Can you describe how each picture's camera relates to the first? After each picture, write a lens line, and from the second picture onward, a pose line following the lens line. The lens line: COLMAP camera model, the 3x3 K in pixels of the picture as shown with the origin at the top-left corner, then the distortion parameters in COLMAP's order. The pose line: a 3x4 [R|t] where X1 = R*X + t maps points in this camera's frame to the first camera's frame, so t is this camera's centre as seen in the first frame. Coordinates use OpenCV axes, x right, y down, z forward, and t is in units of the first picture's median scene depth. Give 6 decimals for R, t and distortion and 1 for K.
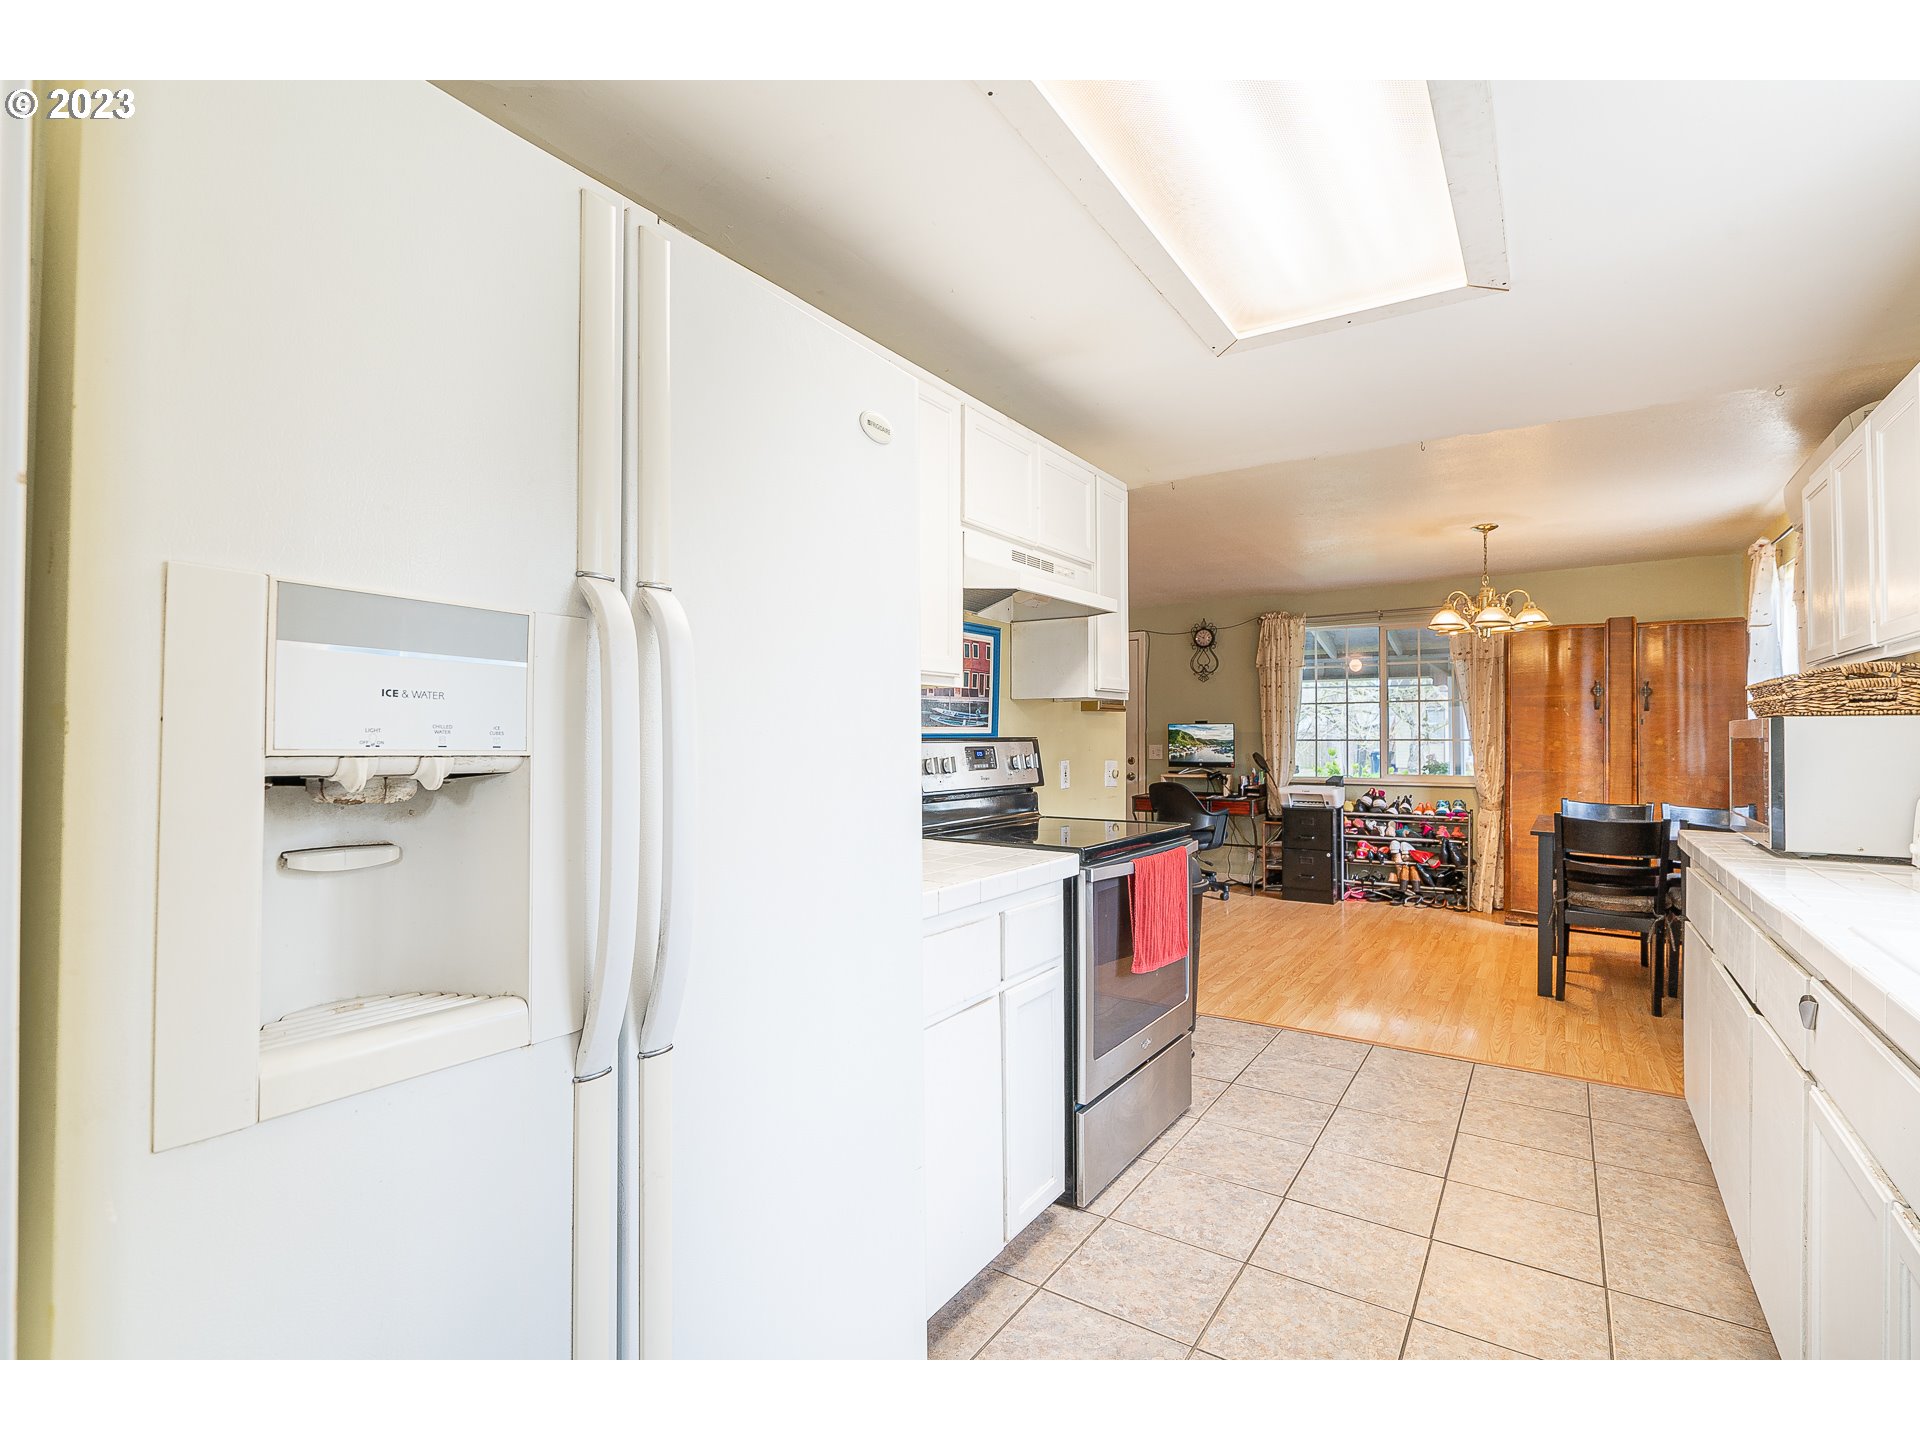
lens RADIAL K [[884.6, 0, 994.3], [0, 884.6, 726.8], [0, 0, 1]] dist [0.000817, 0.000406]
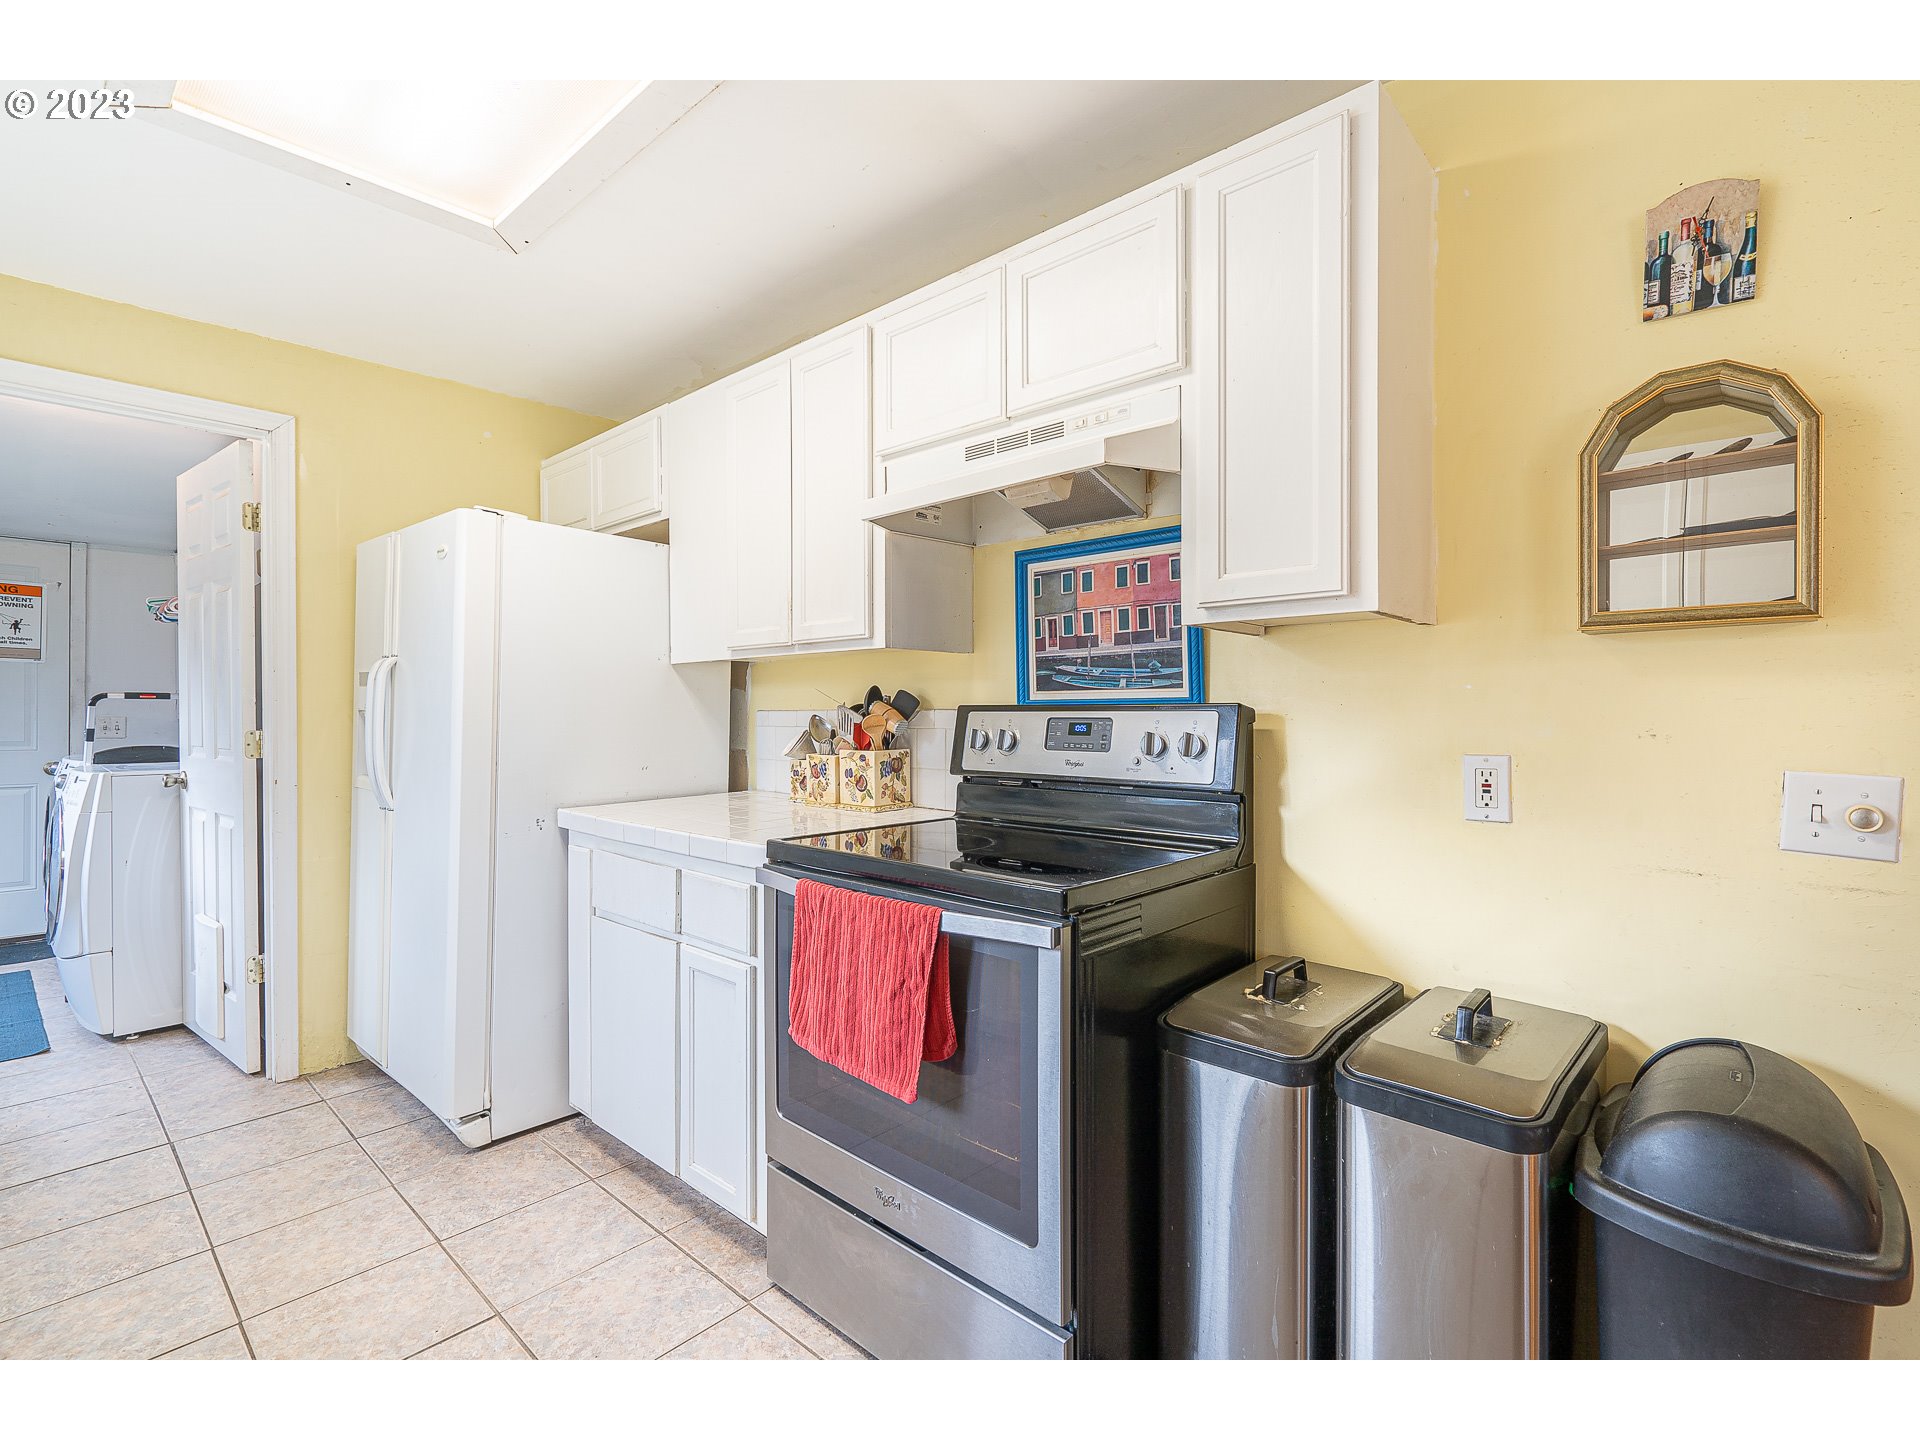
lens RADIAL K [[879.6, 0, 973.7], [0, 879.6, 715.5], [0, 0, 1]] dist [-0.002148, 0.000454]
pose [[-0.159900, 0.005350, -0.987119, 0.684298], [0.013394, 0.999905, 0.003249, 0.017297], [0.987042, -0.012702, -0.159956, 1.040267]]
